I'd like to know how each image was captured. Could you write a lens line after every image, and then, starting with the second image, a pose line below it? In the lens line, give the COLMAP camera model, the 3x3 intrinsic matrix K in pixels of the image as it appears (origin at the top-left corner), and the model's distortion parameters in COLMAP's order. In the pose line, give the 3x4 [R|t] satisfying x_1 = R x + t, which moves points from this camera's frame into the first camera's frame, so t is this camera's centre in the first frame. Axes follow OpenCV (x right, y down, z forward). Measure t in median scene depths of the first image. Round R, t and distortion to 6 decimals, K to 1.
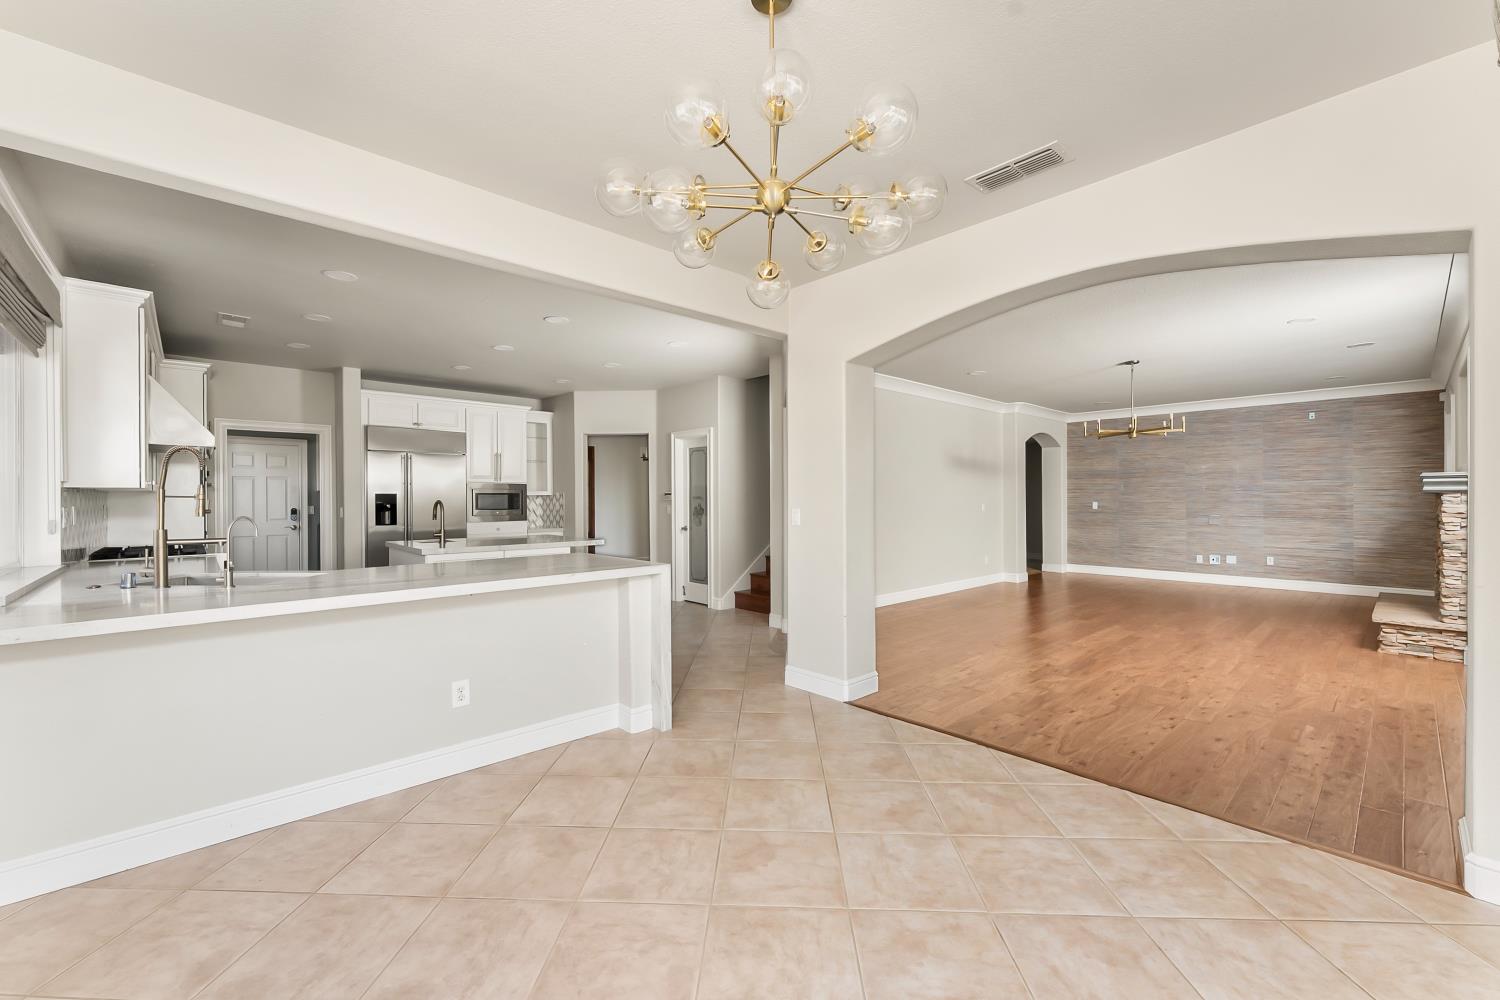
lens RADIAL K [[605.2, 0, 750.0], [0, 605.2, 500.0], [0, 0, 1]] dist [-0.001811, -0.000144]
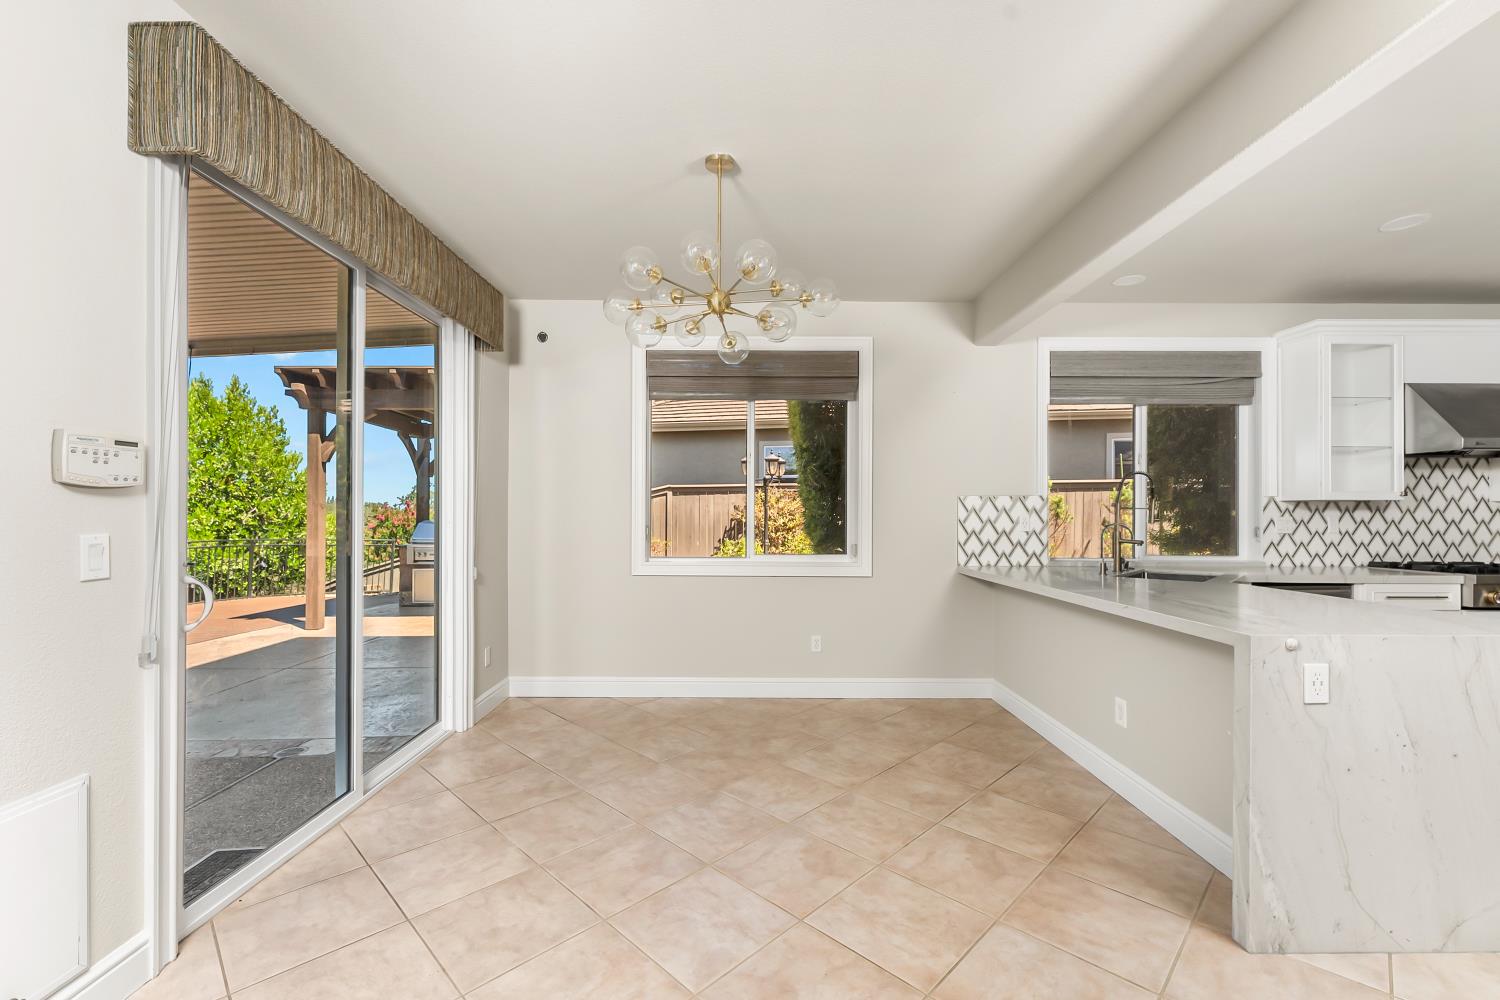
lens RADIAL K [[632.4, 0, 744.7], [0, 632.4, 509.3], [0, 0, 1]] dist [-0.001165, 0.000006]
pose [[-0.678568, -0.000446, -0.734538, 0.273278], [-0.001010, 0.999999, 0.000326, -0.000817], [0.734537, 0.000963, -0.678568, 0.509450]]
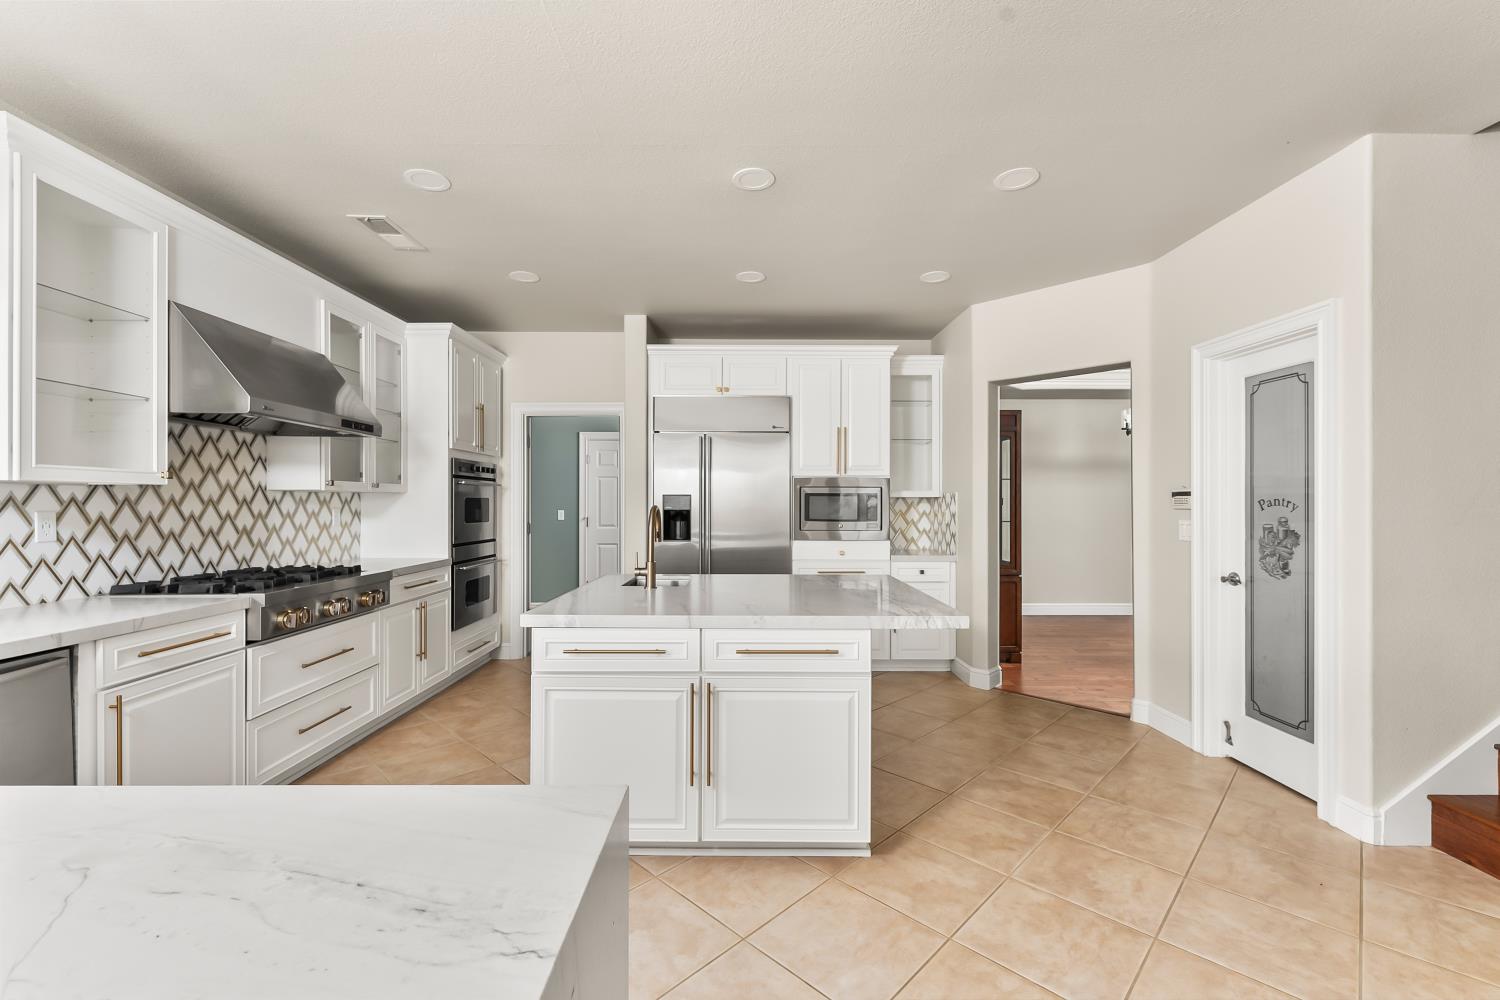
lens RADIAL K [[621.8, 0, 745.1], [0, 621.8, 502.4], [0, 0, 1]] dist [0.000875, 0.000156]
pose [[0.733434, 0.004649, -0.679744, -0.070053], [-0.006776, 0.999977, -0.000472, -0.001561], [0.679726, 0.004952, 0.733449, 0.523172]]
